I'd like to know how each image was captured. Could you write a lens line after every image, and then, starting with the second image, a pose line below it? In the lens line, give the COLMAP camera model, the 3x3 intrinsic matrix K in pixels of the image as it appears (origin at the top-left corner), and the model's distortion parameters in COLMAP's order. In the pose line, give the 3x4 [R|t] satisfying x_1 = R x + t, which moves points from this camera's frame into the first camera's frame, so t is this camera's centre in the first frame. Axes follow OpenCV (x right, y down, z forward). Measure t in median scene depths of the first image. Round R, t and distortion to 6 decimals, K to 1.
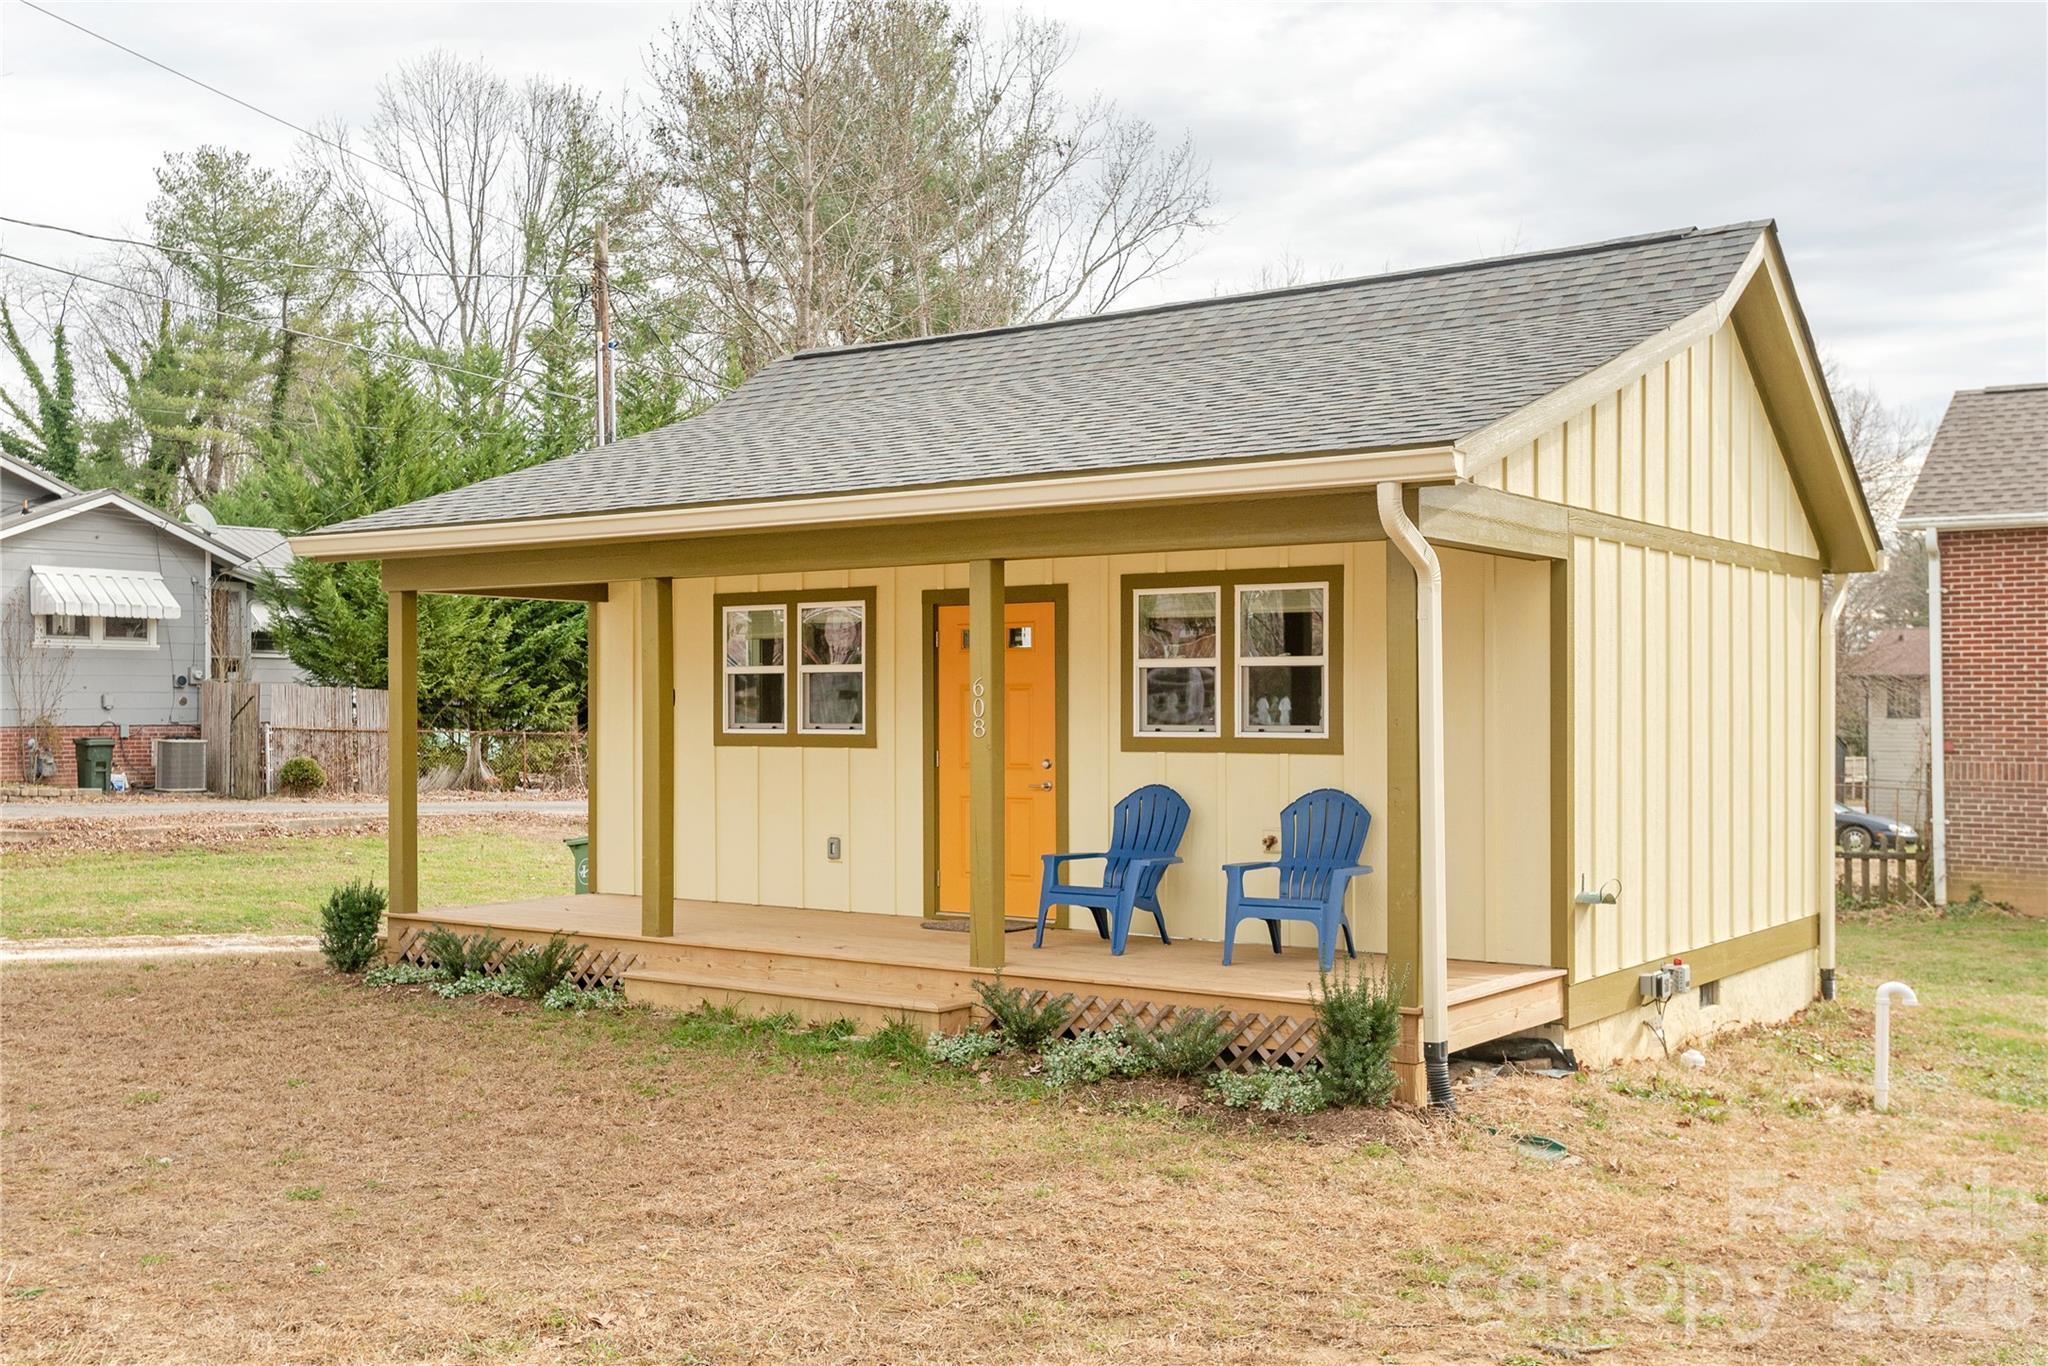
lens RADIAL K [[1970.8, 0, 1025.0], [0, 1970.8, 684.2], [0, 0, 1]] dist [-0.001139, 0.000000]
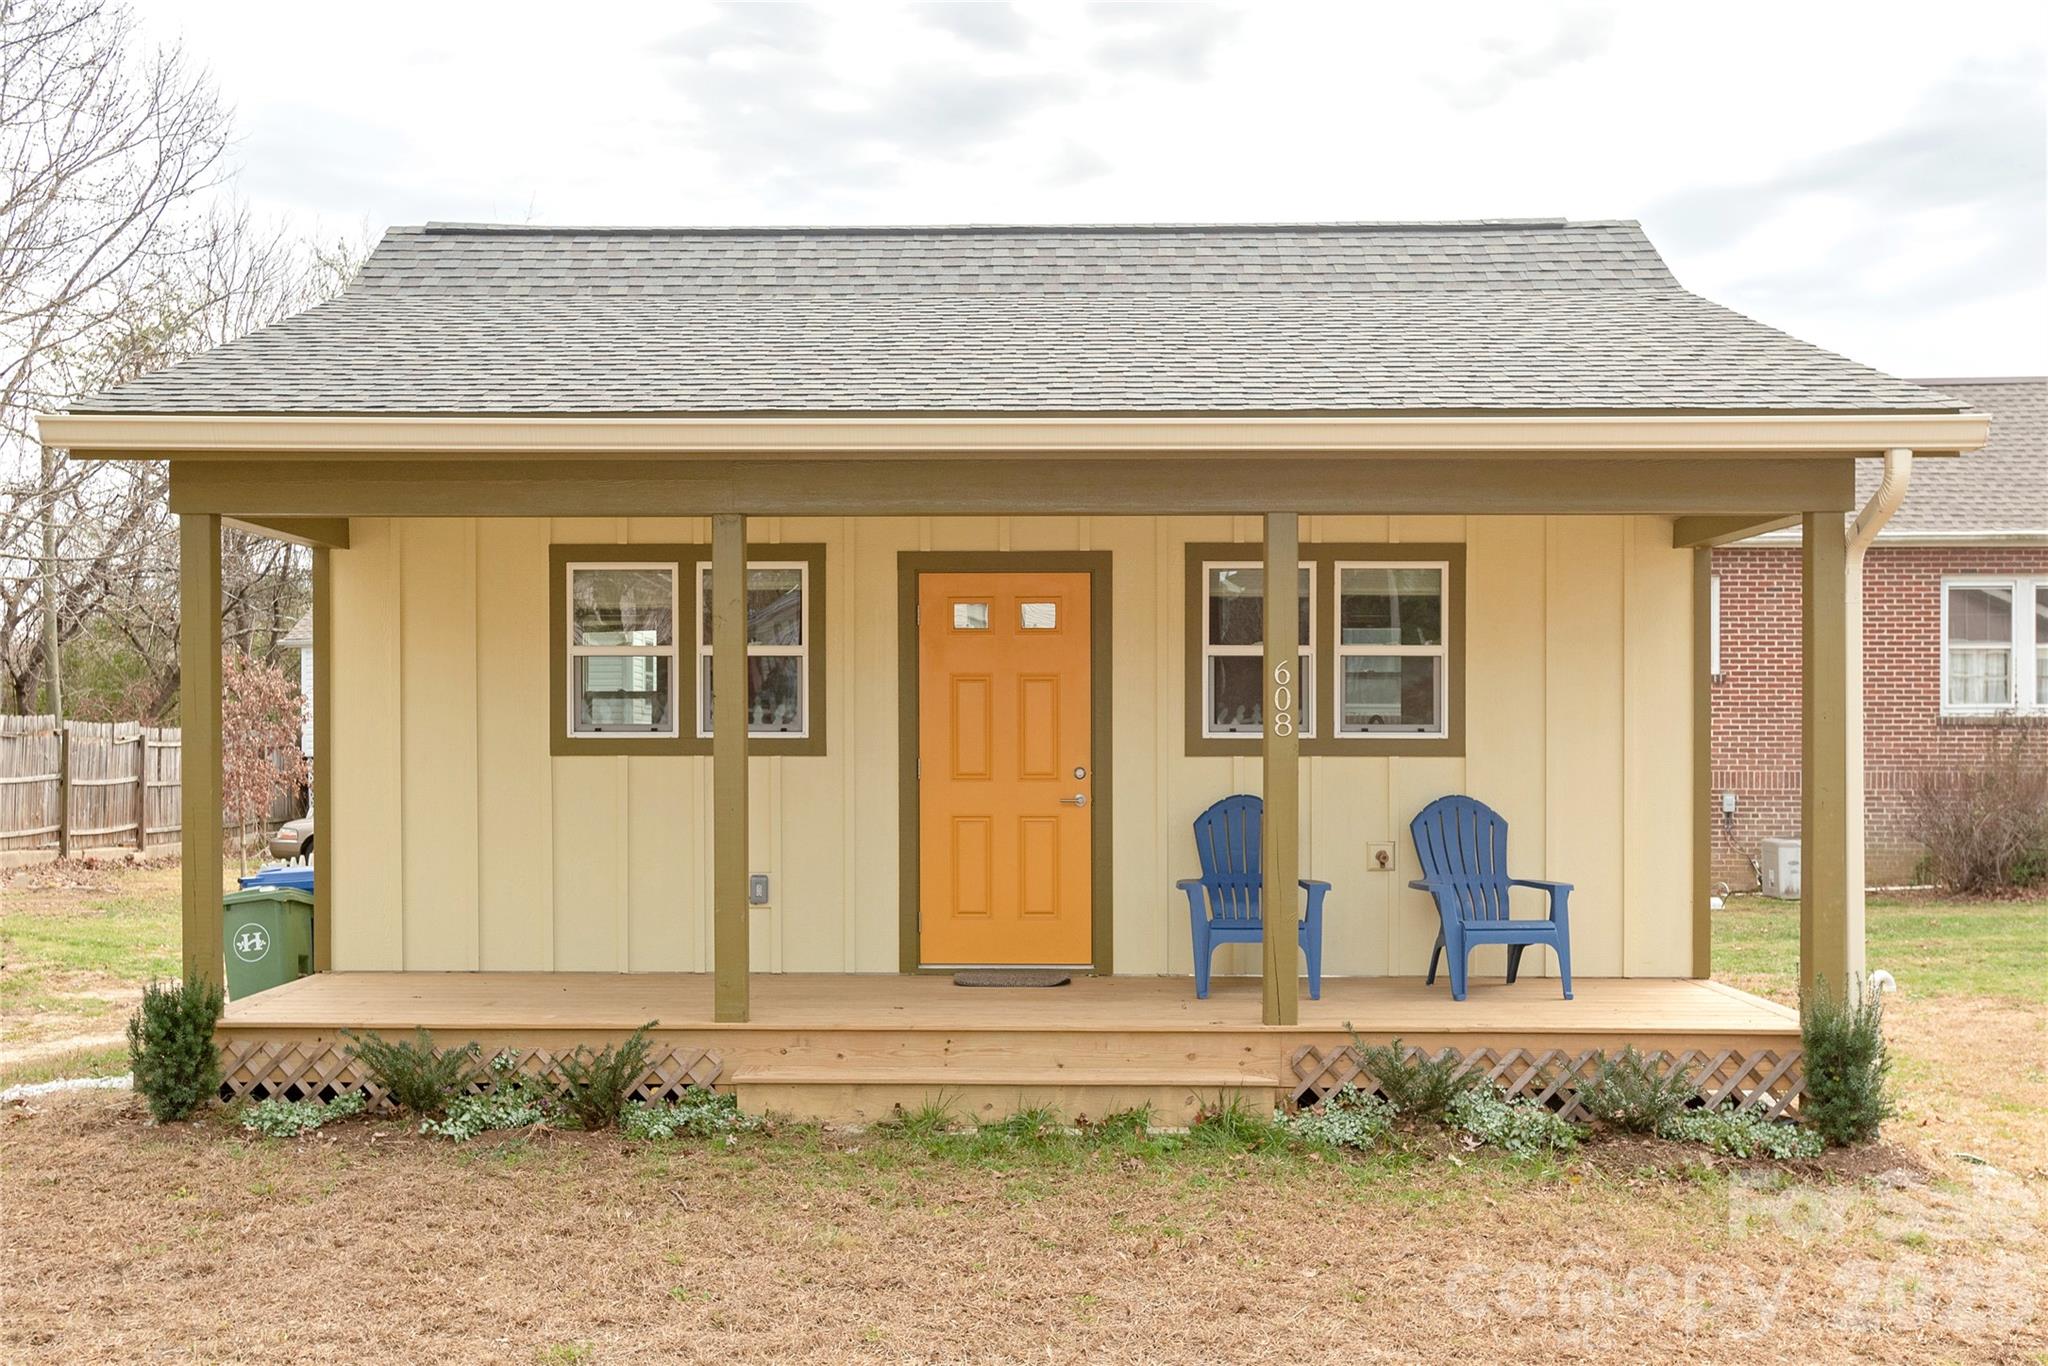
lens RADIAL K [[2106.2, 0, 1024.8], [0, 2106.2, 751.2], [0, 0, 1]] dist [0.011061, 0.000000]
pose [[0.829133, -0.008404, 0.558988, -0.526096], [-0.008634, 0.999575, 0.027835, 0.008277], [-0.558984, -0.027905, 0.828709, 0.316233]]
